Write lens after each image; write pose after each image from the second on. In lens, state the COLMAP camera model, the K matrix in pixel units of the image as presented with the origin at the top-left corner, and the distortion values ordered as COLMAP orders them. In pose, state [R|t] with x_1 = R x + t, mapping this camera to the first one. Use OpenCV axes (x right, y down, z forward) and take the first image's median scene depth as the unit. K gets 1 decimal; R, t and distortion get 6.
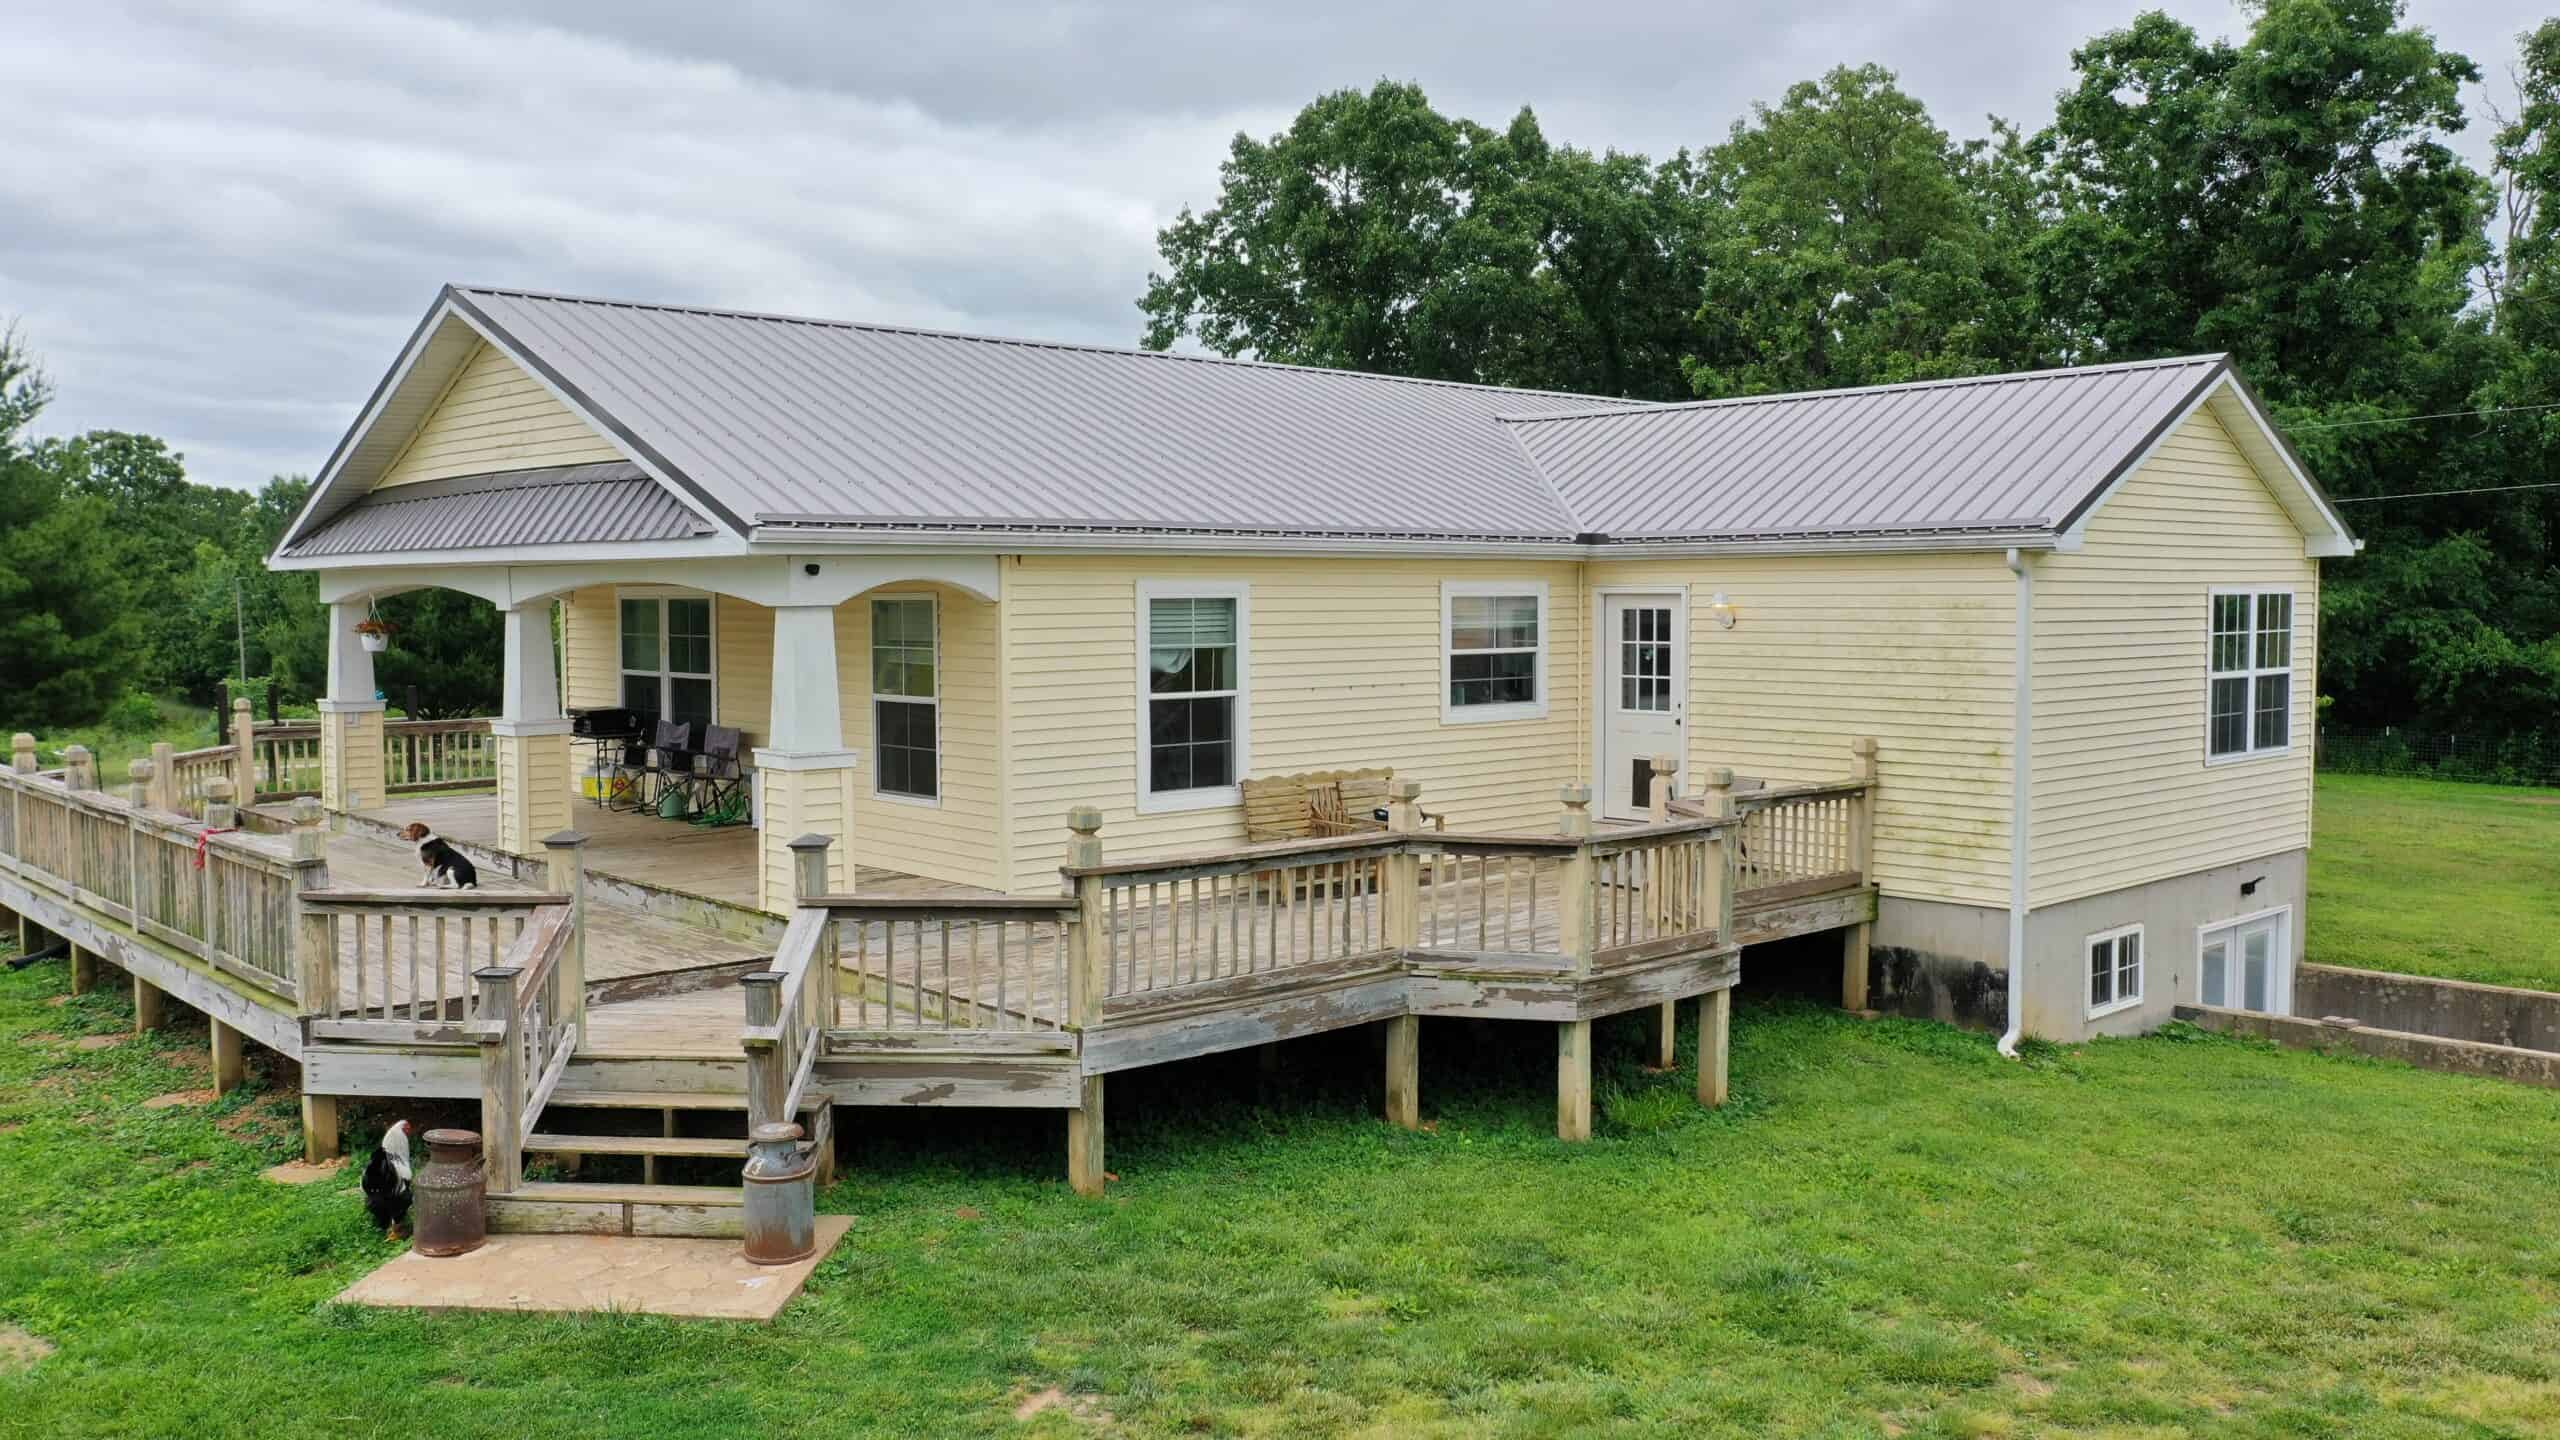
lens RADIAL K [[1997.3, 0, 1288.9], [0, 1997.3, 713.6], [0, 0, 1]] dist [-0.008798, -0.002958]
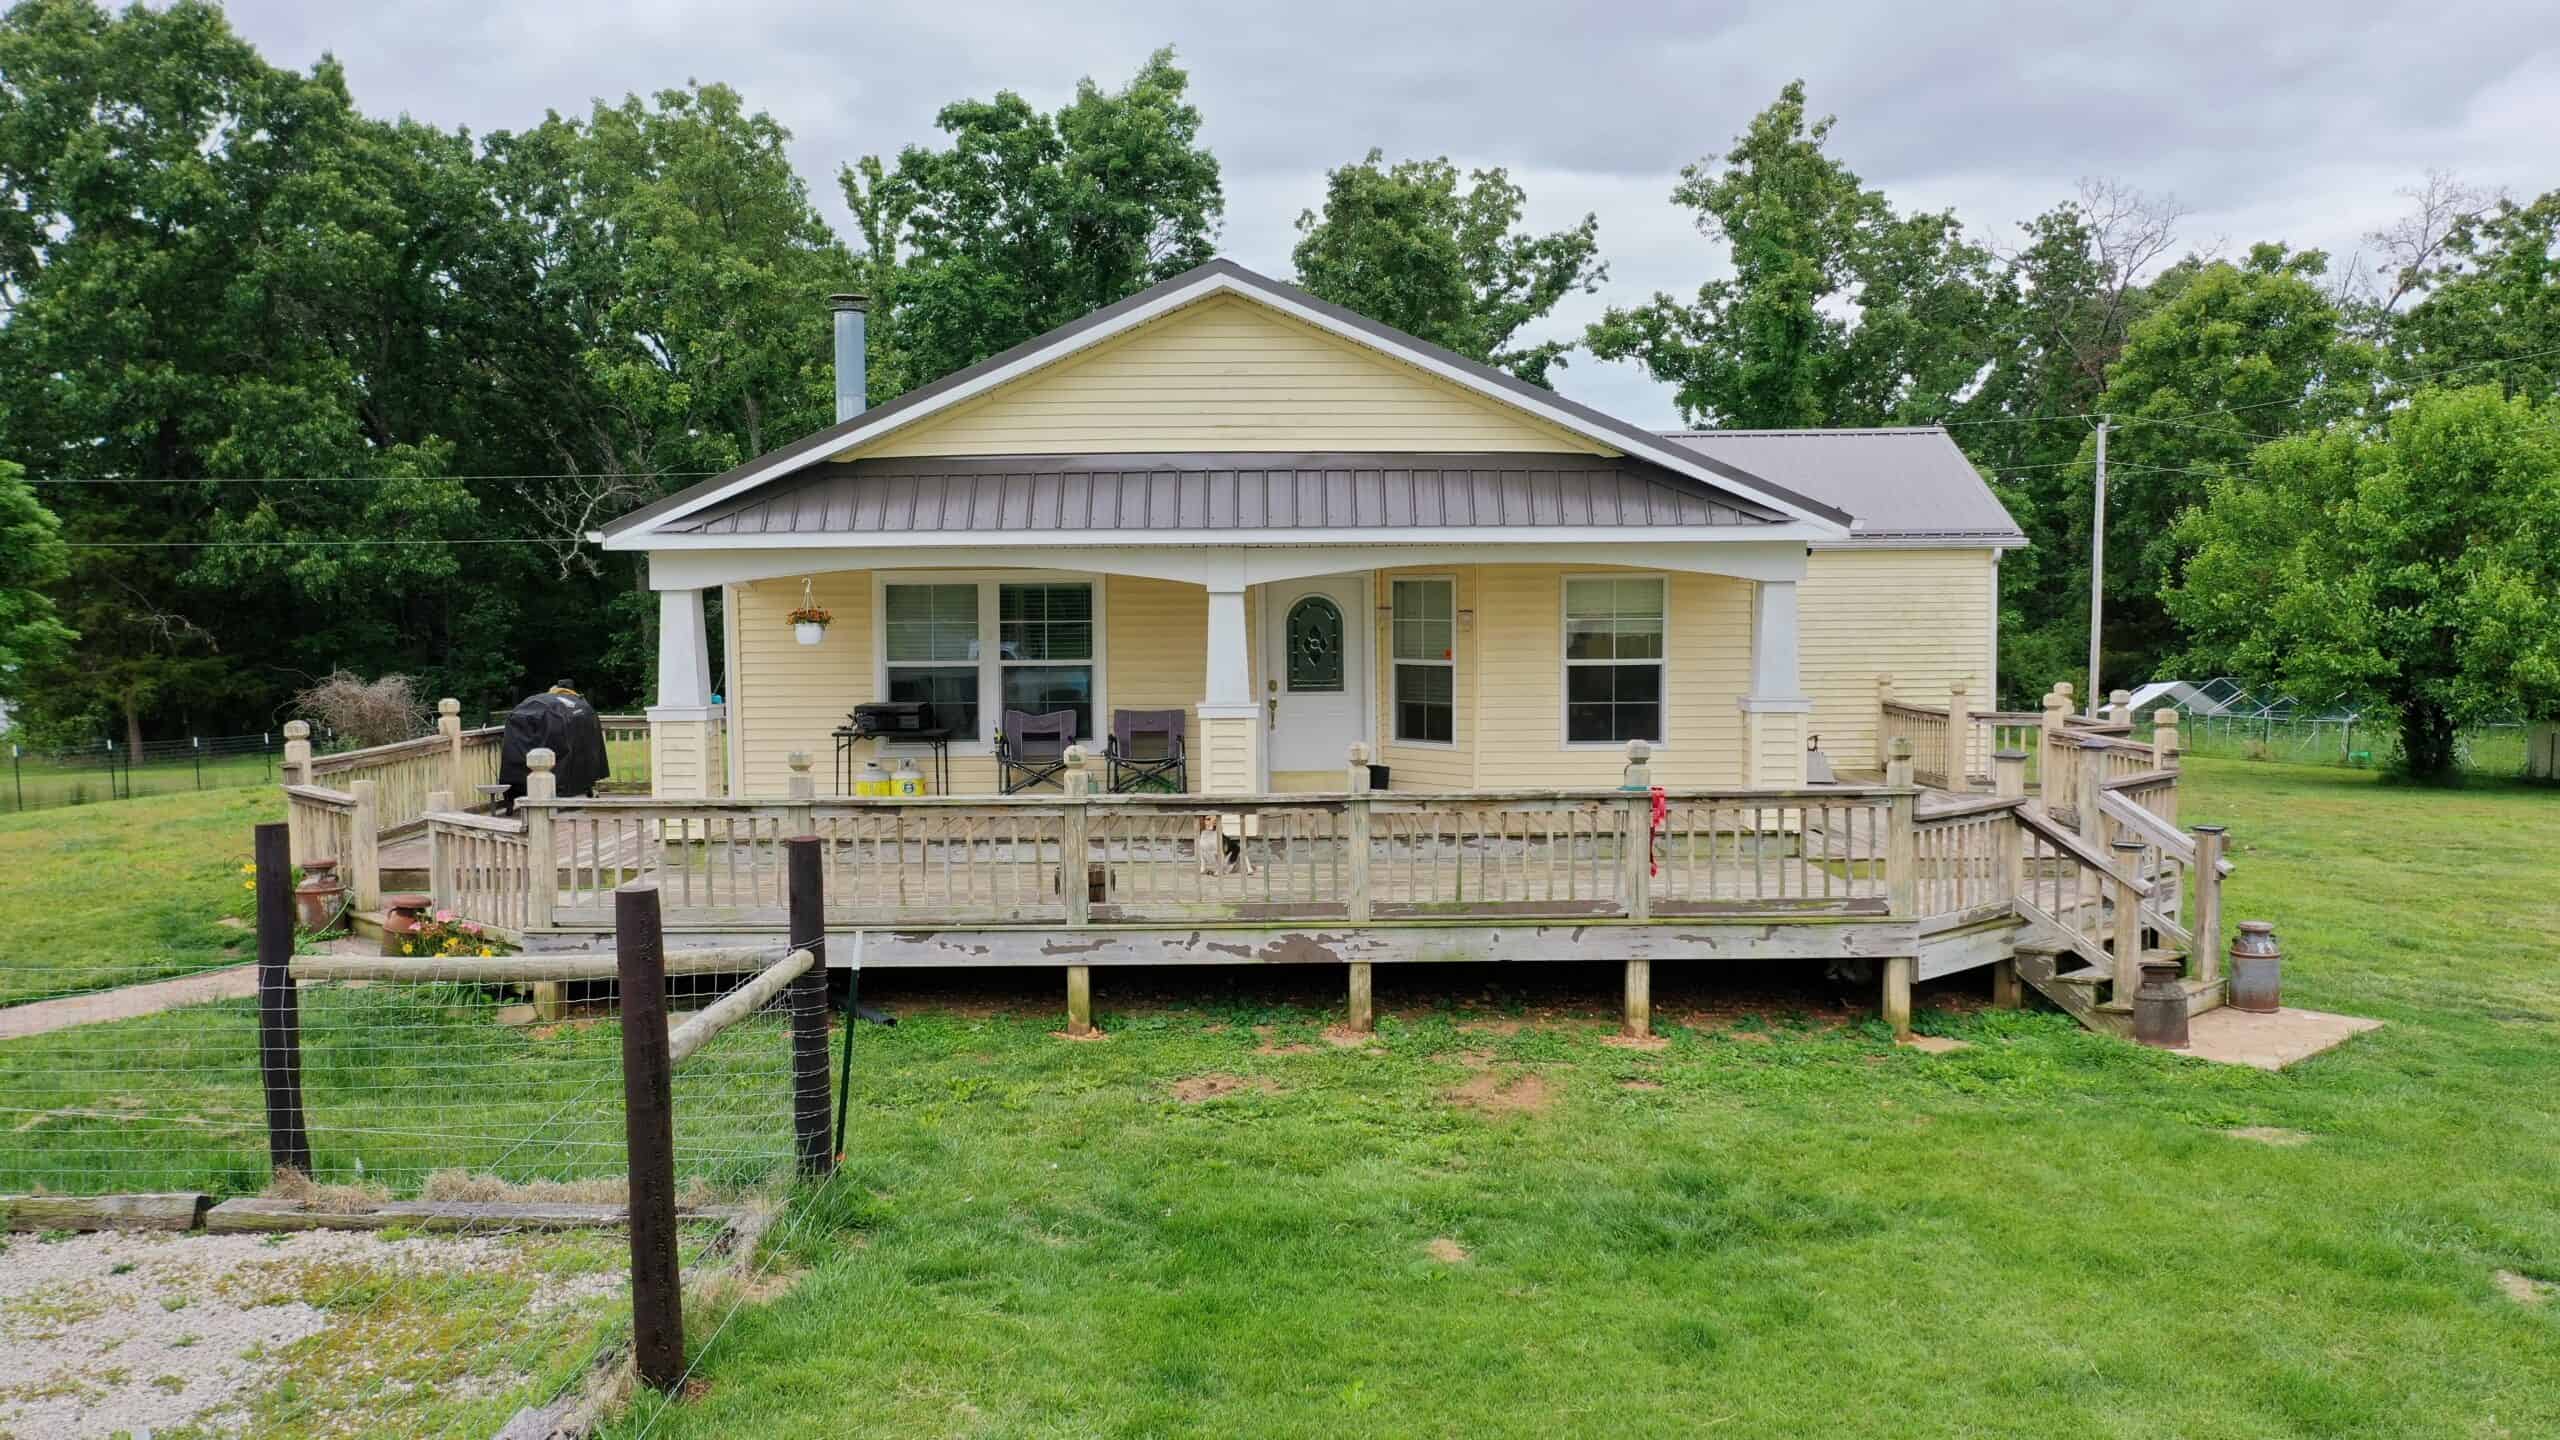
lens RADIAL K [[1997.3, 0, 1288.9], [0, 1997.3, 713.6], [0, 0, 1]] dist [-0.008798, -0.002958]
pose [[0.669374, -0.048869, 0.741316, -1.142511], [0.049552, 0.998549, 0.021082, -0.011111], [-0.741271, 0.022622, 0.670825, 0.327832]]
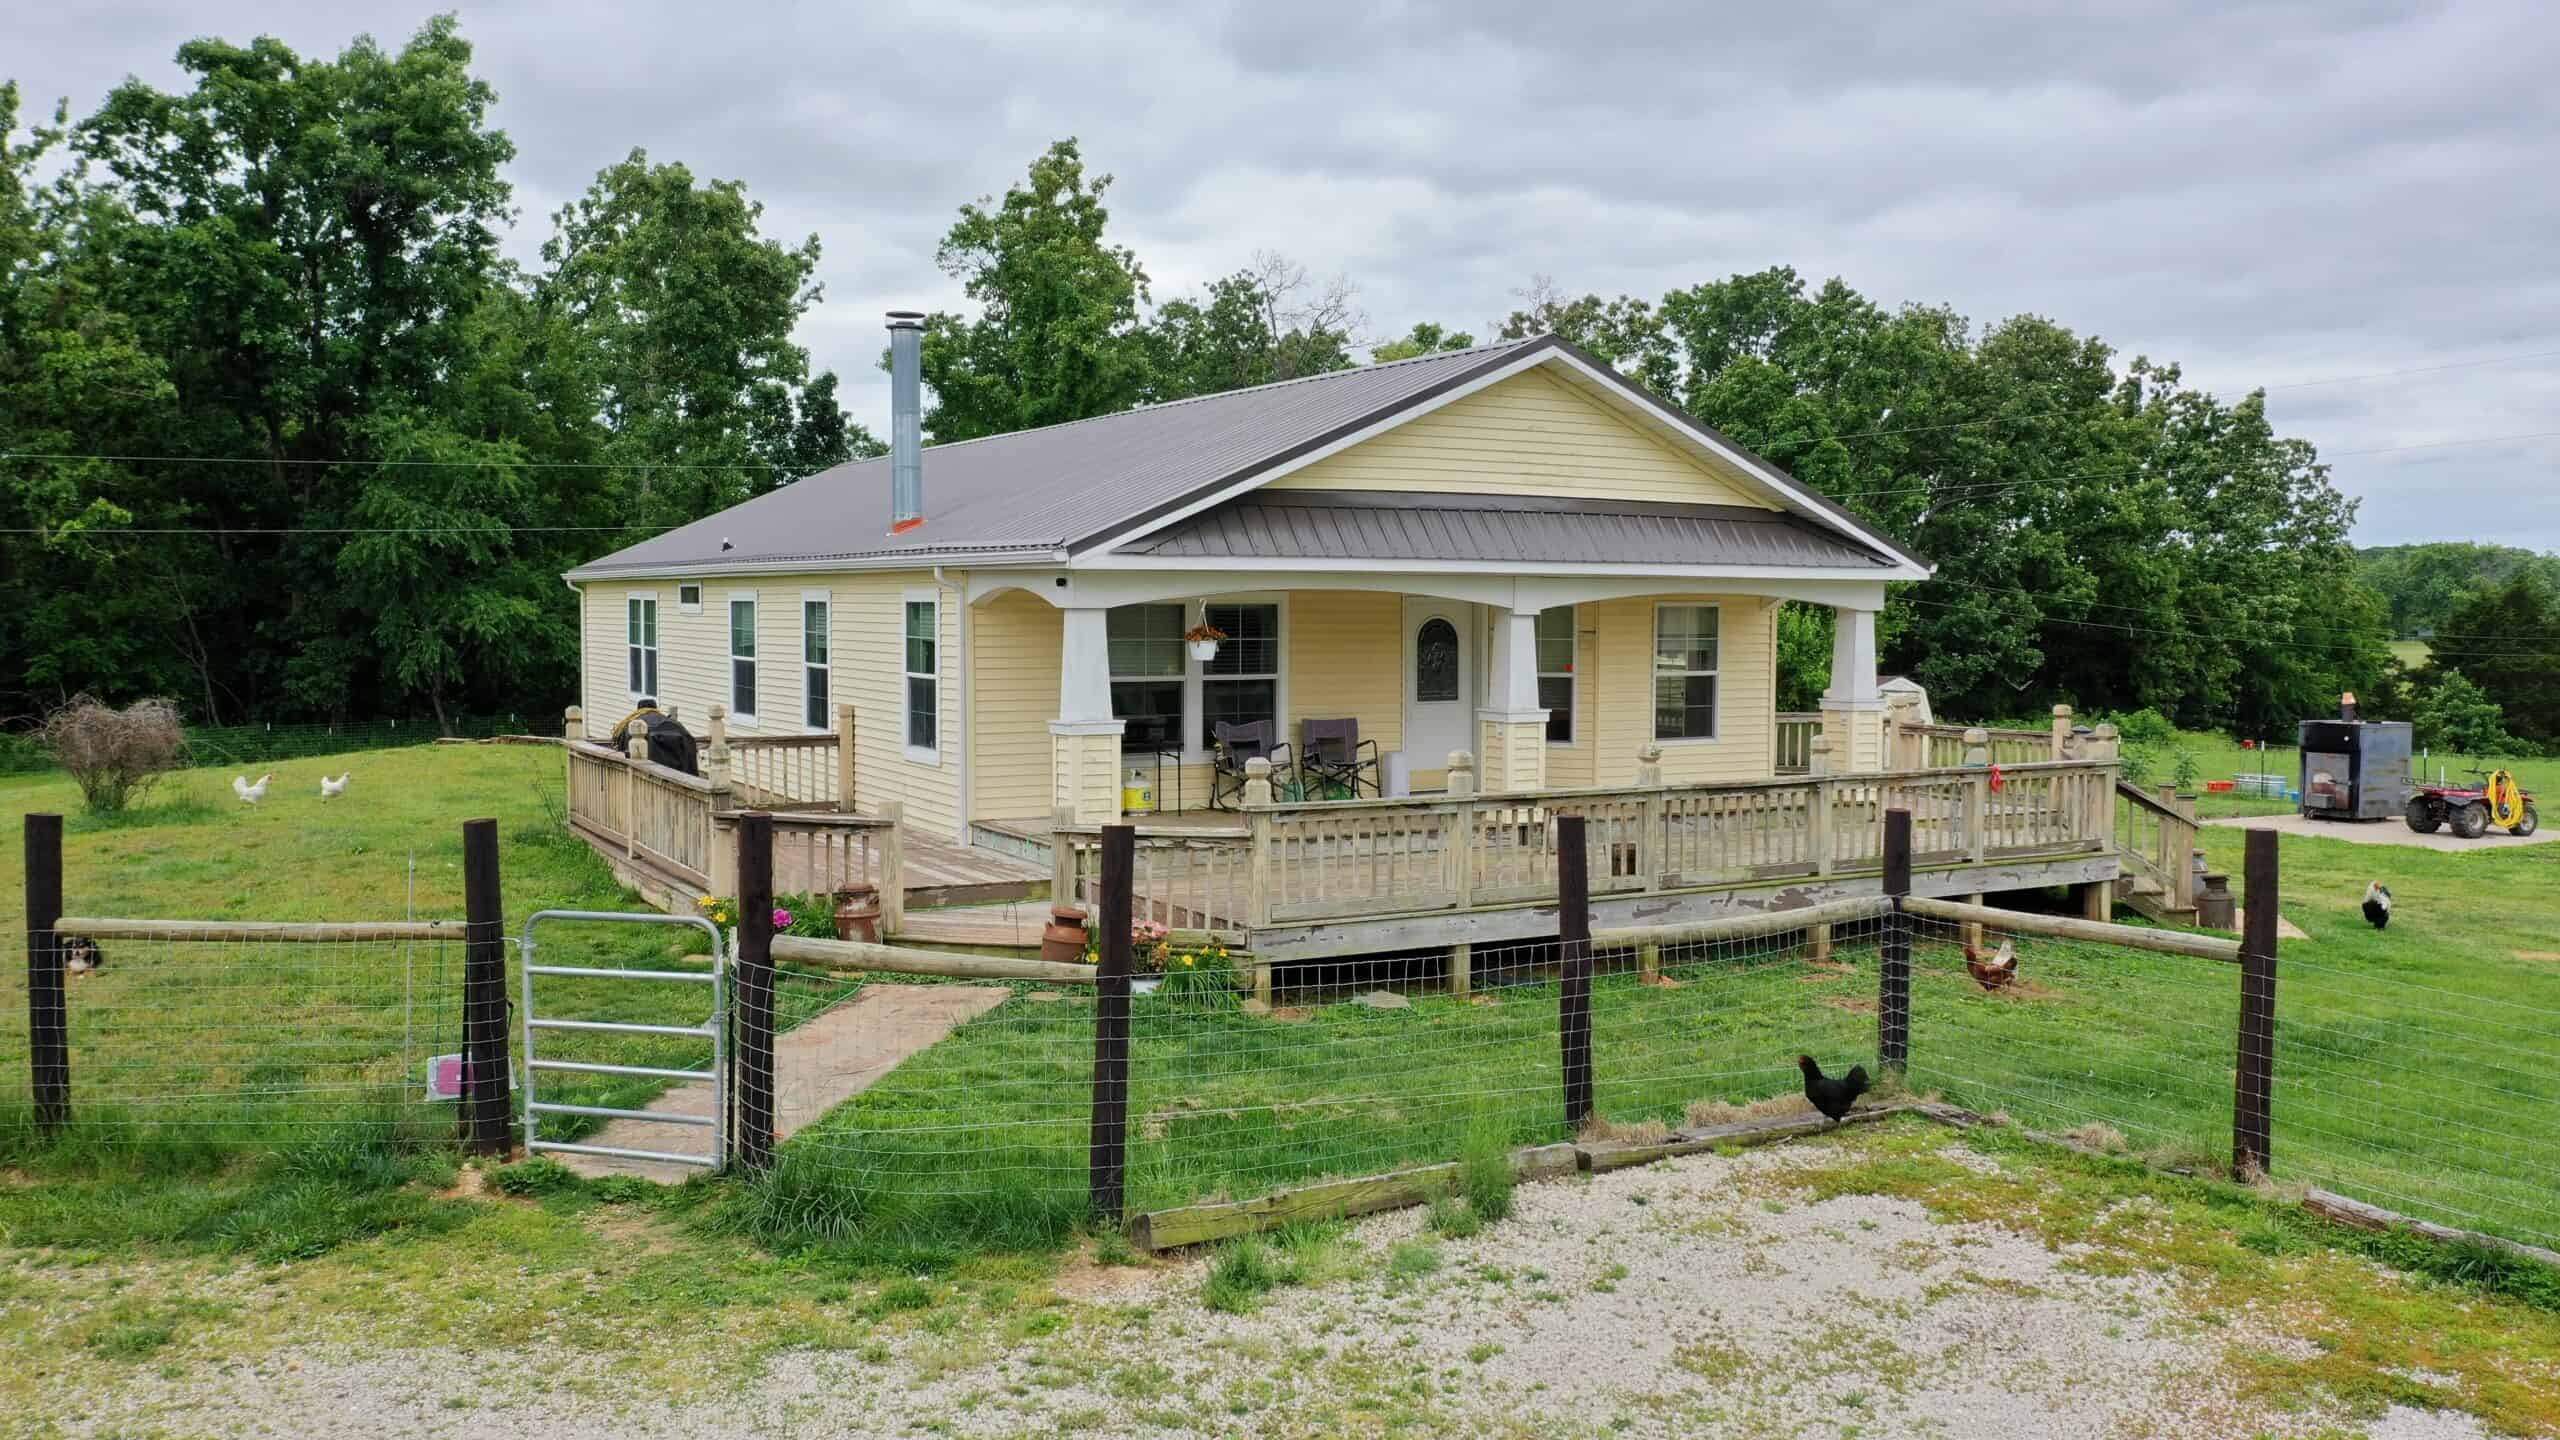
lens RADIAL K [[1997.3, 0, 1288.9], [0, 1997.3, 713.6], [0, 0, 1]] dist [-0.008798, -0.002958]
pose [[0.206308, -0.048348, 0.977292, -1.608908], [0.050215, 0.997986, 0.038771, -0.047725], [-0.977198, 0.041076, 0.208320, 0.930391]]
